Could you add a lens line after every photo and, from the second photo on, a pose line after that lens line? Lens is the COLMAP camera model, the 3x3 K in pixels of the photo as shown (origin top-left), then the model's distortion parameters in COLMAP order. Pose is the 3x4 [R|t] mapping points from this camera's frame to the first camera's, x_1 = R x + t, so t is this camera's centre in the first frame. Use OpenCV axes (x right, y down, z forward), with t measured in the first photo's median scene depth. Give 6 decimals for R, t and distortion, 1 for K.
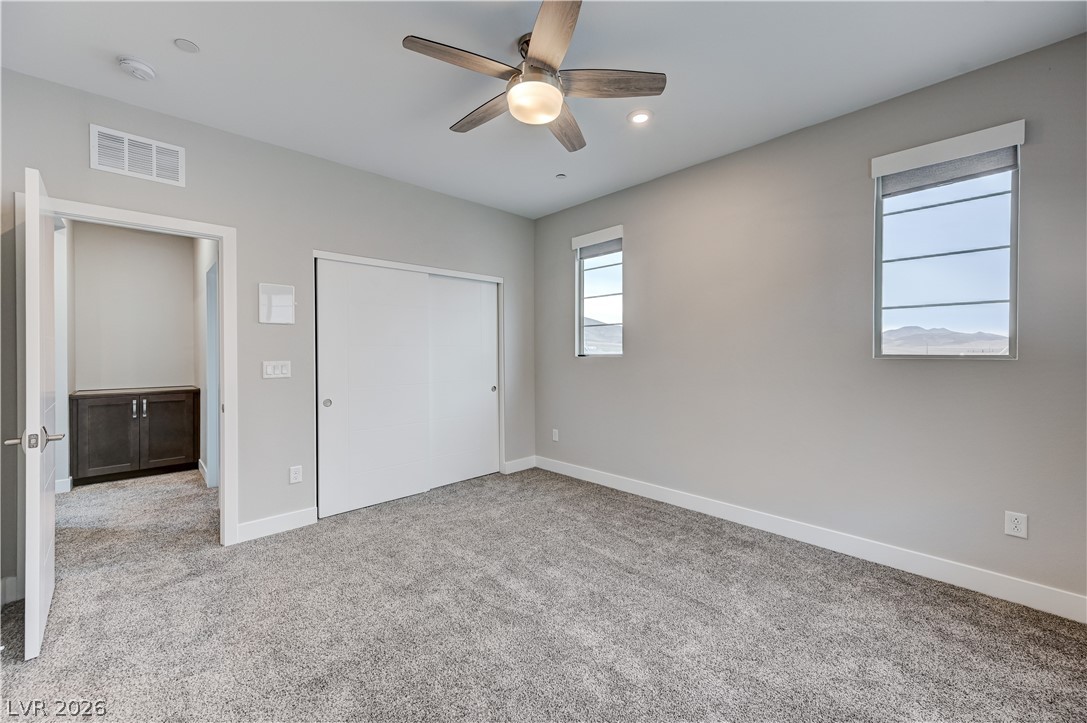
lens RADIAL K [[426.9, 0, 551.2], [0, 426.9, 363.2], [0, 0, 1]] dist [-0.000406, -0.000082]
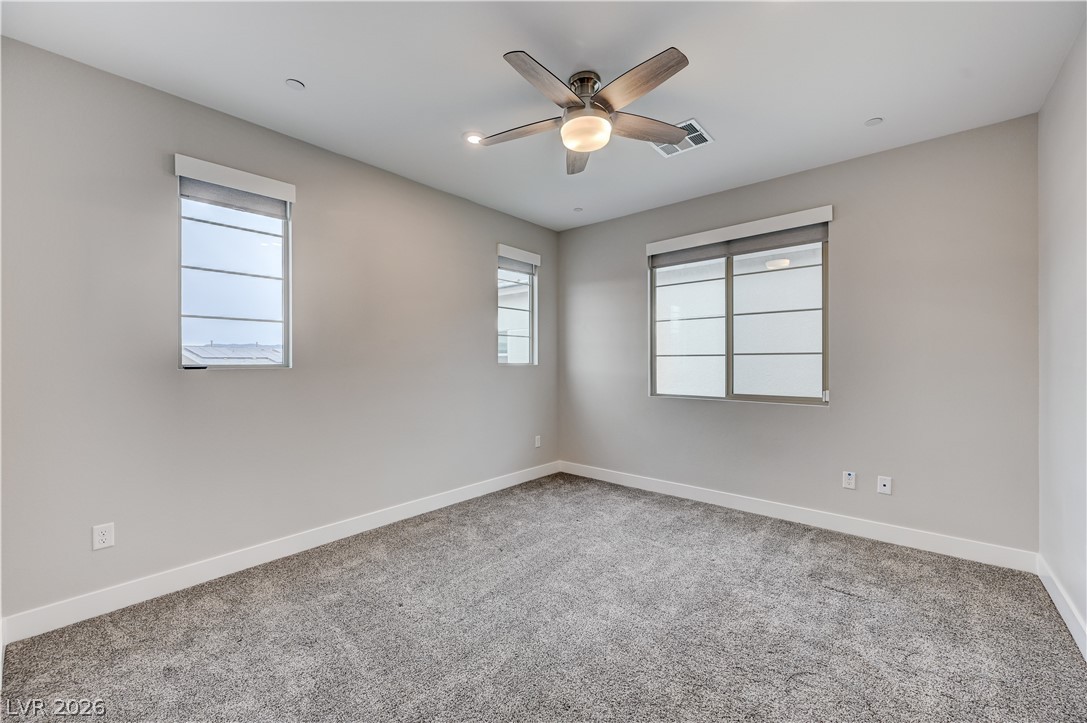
lens RADIAL K [[426.9, 0, 551.2], [0, 426.9, 363.2], [0, 0, 1]] dist [-0.000406, -0.000082]
pose [[-0.091119, -0.007520, 0.995812, -0.600160], [0.024256, 0.999658, 0.009768, -0.019097], [-0.995545, 0.025044, -0.090905, 0.636828]]
